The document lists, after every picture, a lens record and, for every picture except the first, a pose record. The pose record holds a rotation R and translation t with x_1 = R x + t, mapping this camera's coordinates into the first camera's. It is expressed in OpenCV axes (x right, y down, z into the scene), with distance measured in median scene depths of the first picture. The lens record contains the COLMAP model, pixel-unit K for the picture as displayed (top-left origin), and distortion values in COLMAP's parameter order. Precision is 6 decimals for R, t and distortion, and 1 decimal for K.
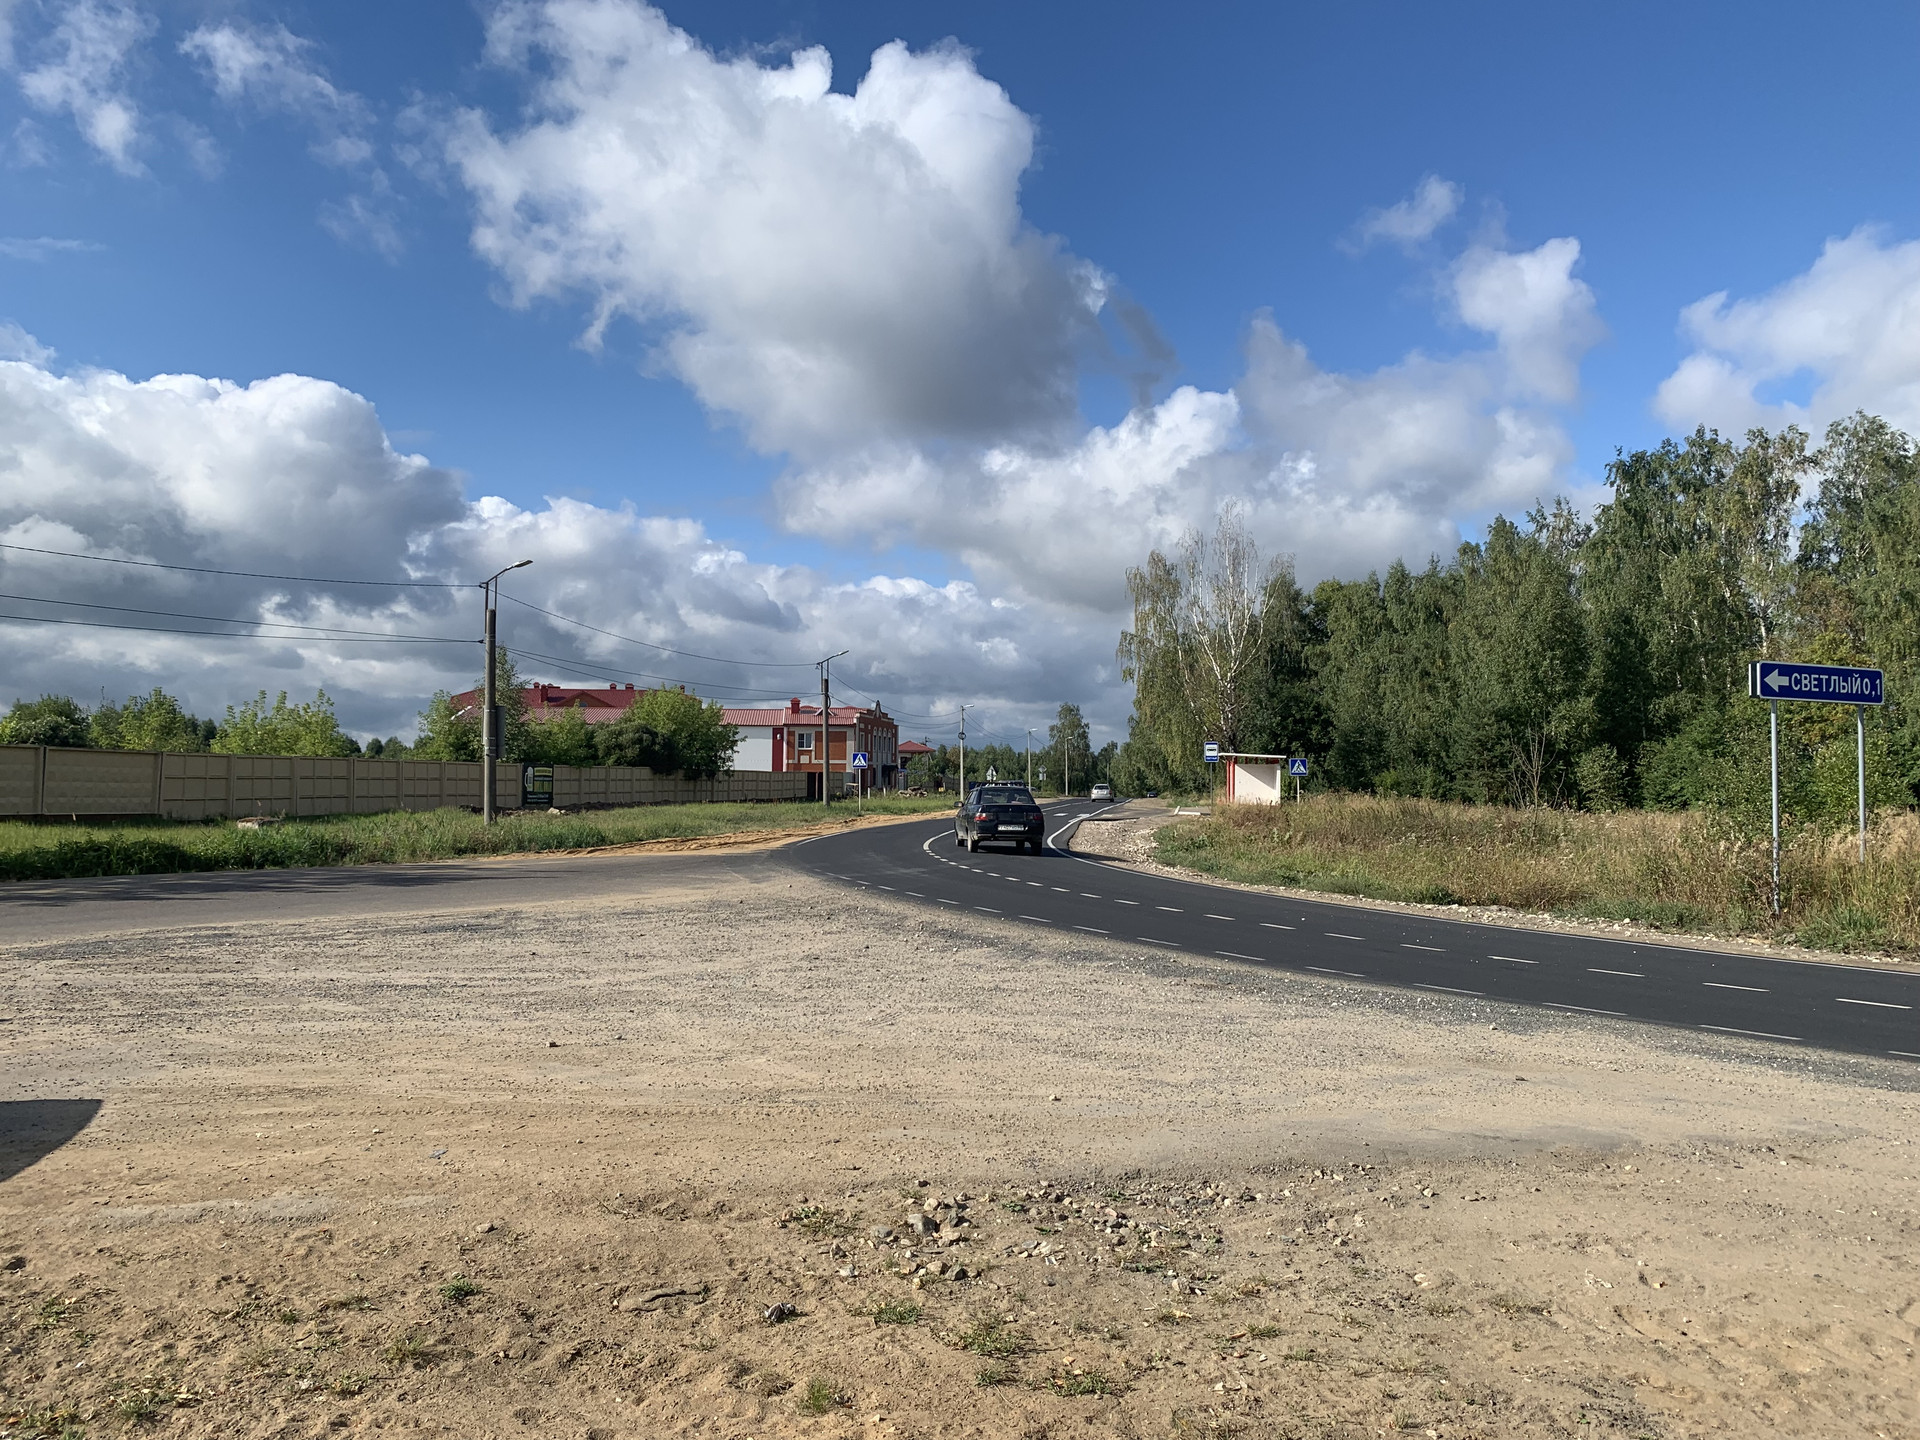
lens RADIAL K [[1576.8, 0, 962.4], [0, 1576.8, 673.1], [0, 0, 1]] dist [0.125871, -0.324990]
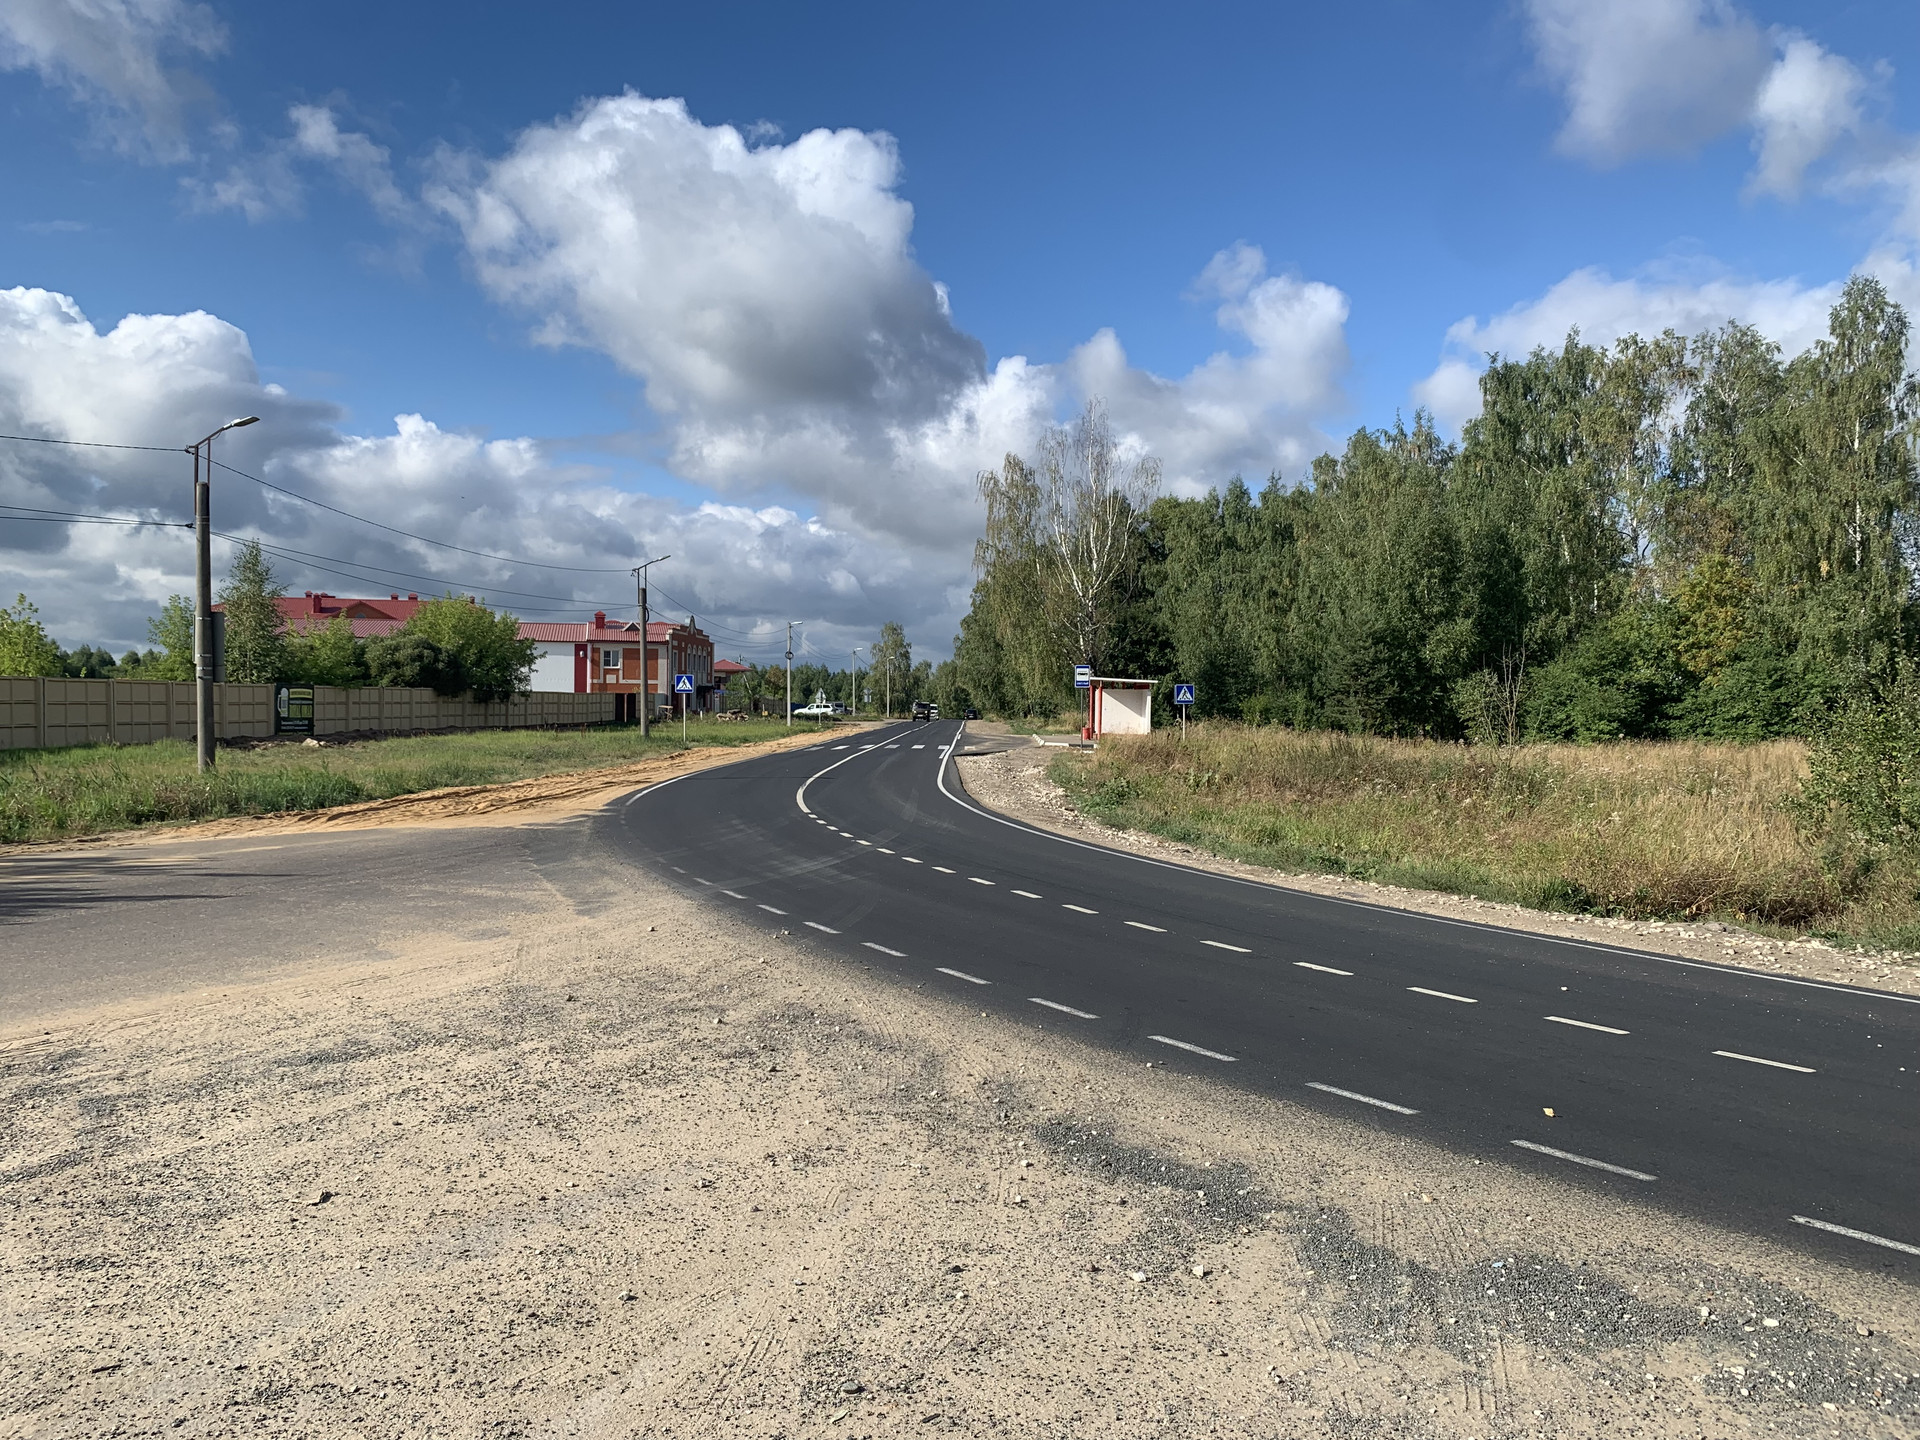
lens RADIAL K [[1576.8, 0, 962.4], [0, 1576.8, 673.1], [0, 0, 1]] dist [0.125871, -0.324990]
pose [[0.992433, 0.007074, 0.122586, -0.016223], [-0.013375, 0.998627, 0.050656, 0.003103], [-0.122059, -0.051912, 0.991164, 0.100930]]
